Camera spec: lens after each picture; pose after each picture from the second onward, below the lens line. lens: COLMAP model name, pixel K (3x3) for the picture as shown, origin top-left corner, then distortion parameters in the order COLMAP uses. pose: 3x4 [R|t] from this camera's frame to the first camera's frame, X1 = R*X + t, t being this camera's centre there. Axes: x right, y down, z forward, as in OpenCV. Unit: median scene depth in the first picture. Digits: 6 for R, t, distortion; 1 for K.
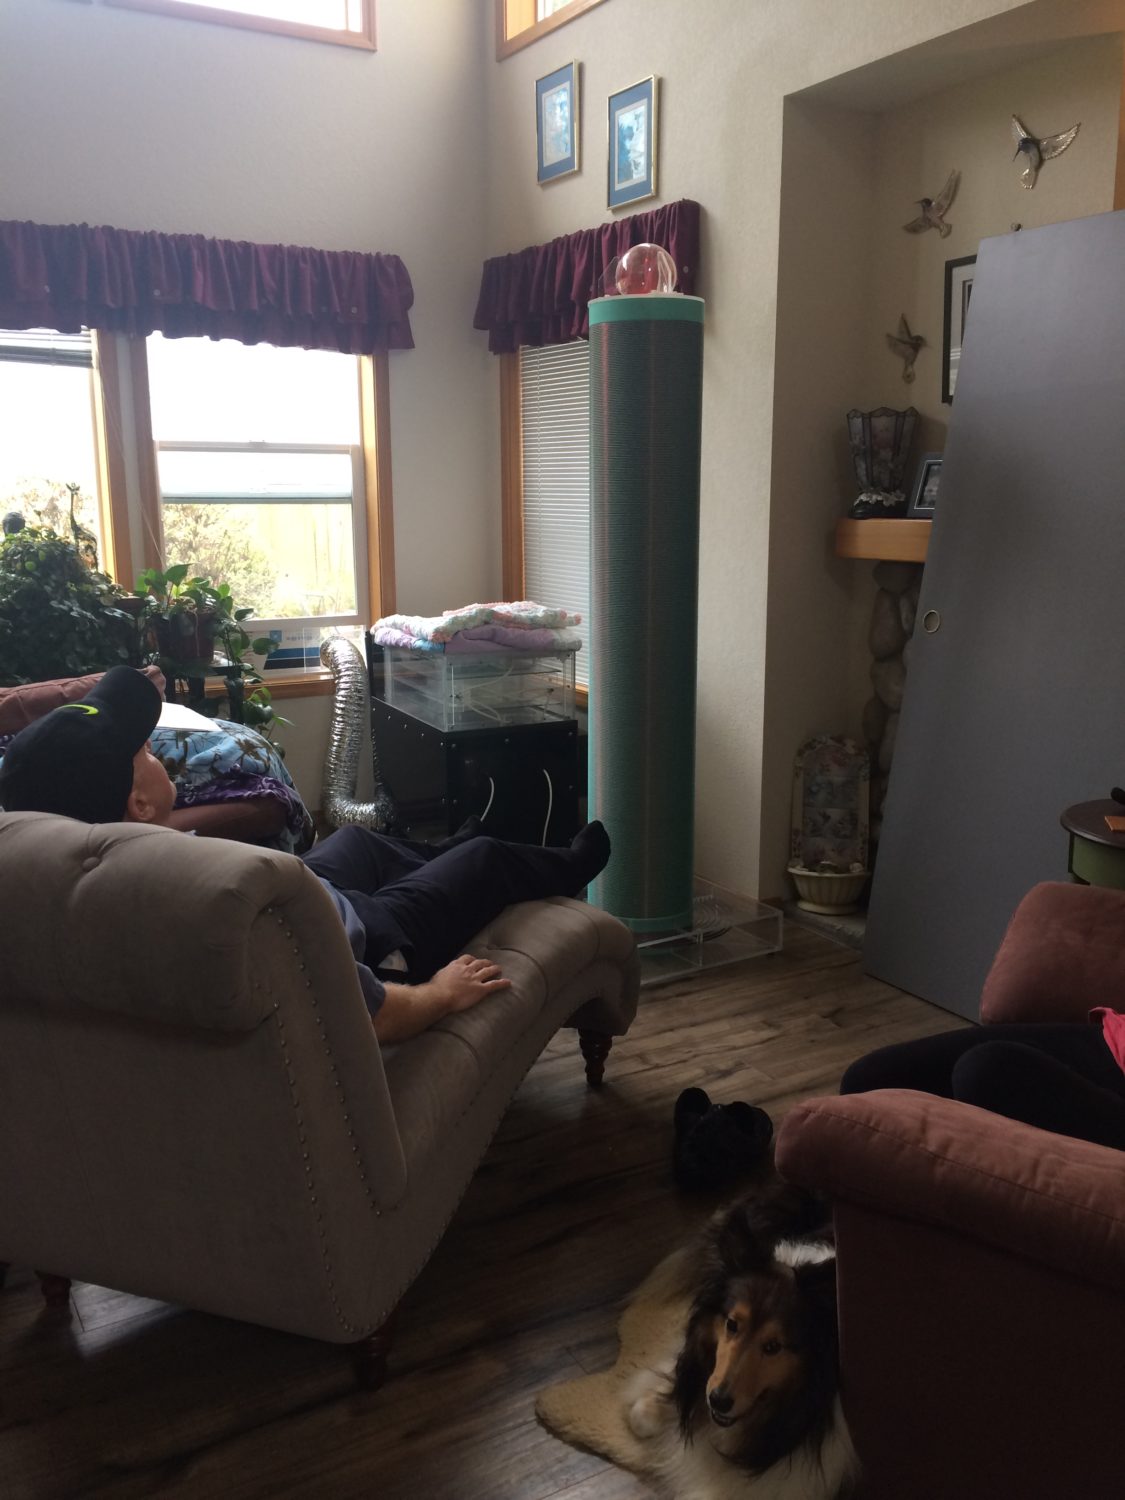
lens RADIAL K [[1296.0, 0, 562.5], [0, 1296.0, 750.0], [0, 0, 1]] dist [0.097792, -0.178463]
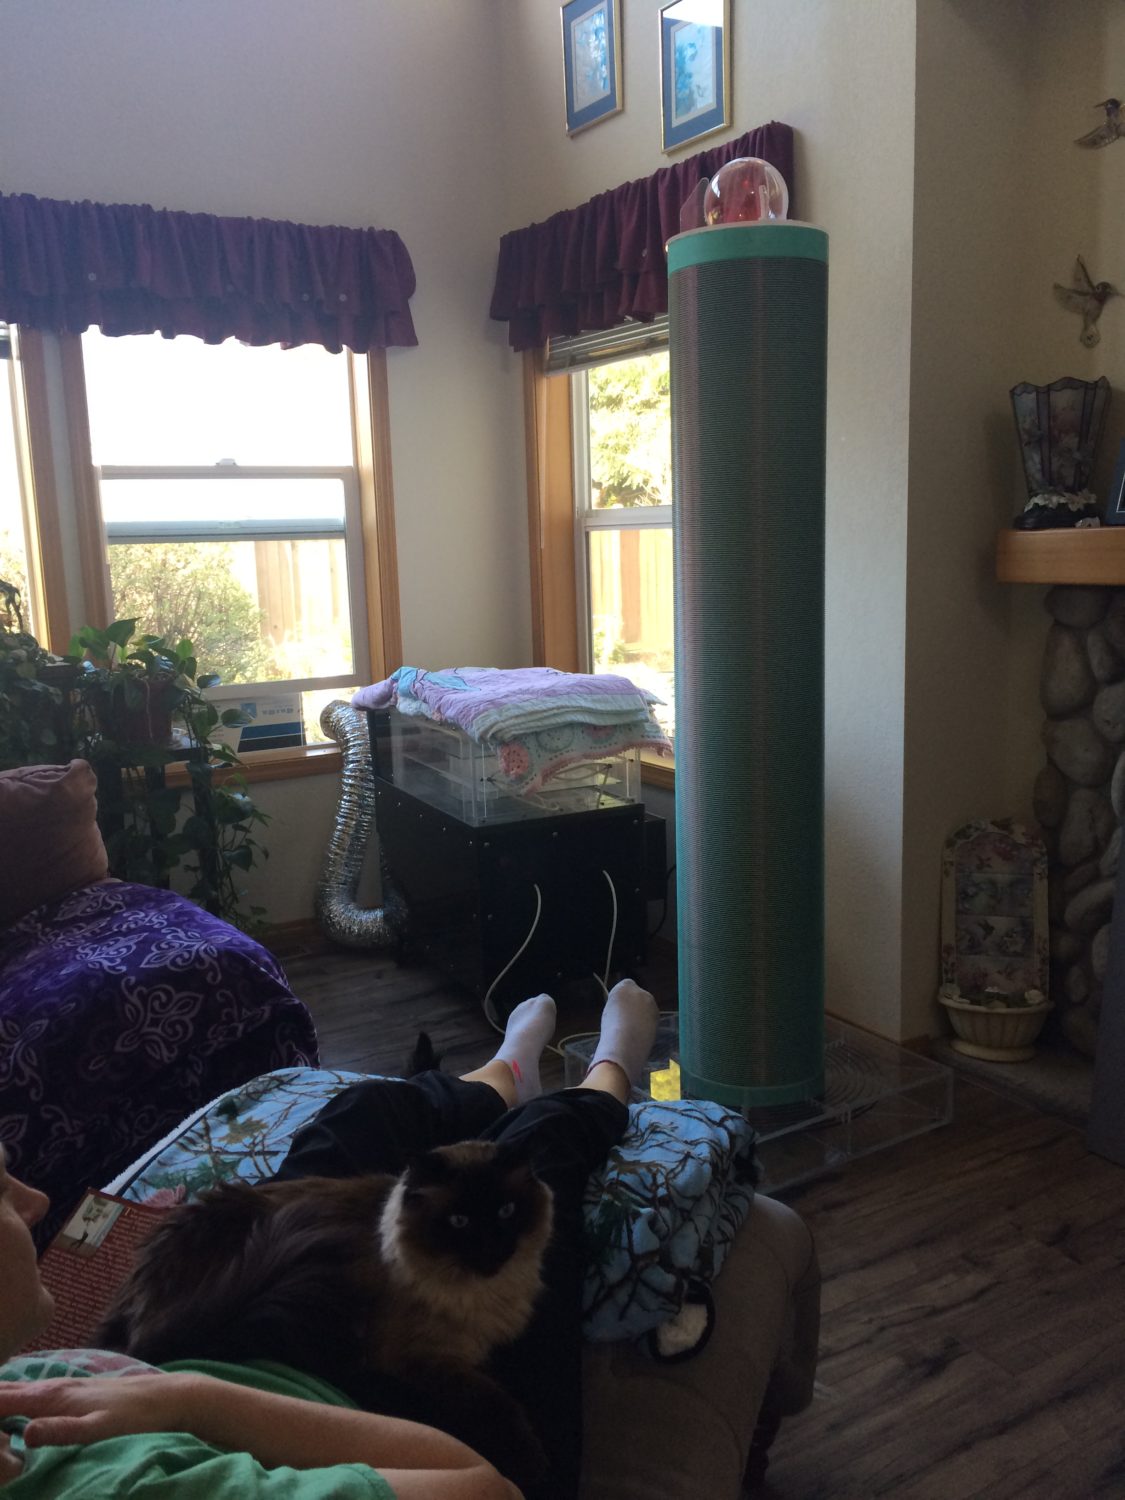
lens RADIAL K [[1296.0, 0, 562.5], [0, 1296.0, 750.0], [0, 0, 1]] dist [0.097792, -0.178463]
pose [[0.999552, -0.029833, 0.002576, -0.039282], [0.029900, 0.999032, -0.032255, -0.032318], [-0.001611, 0.032318, 0.999476, 0.232606]]
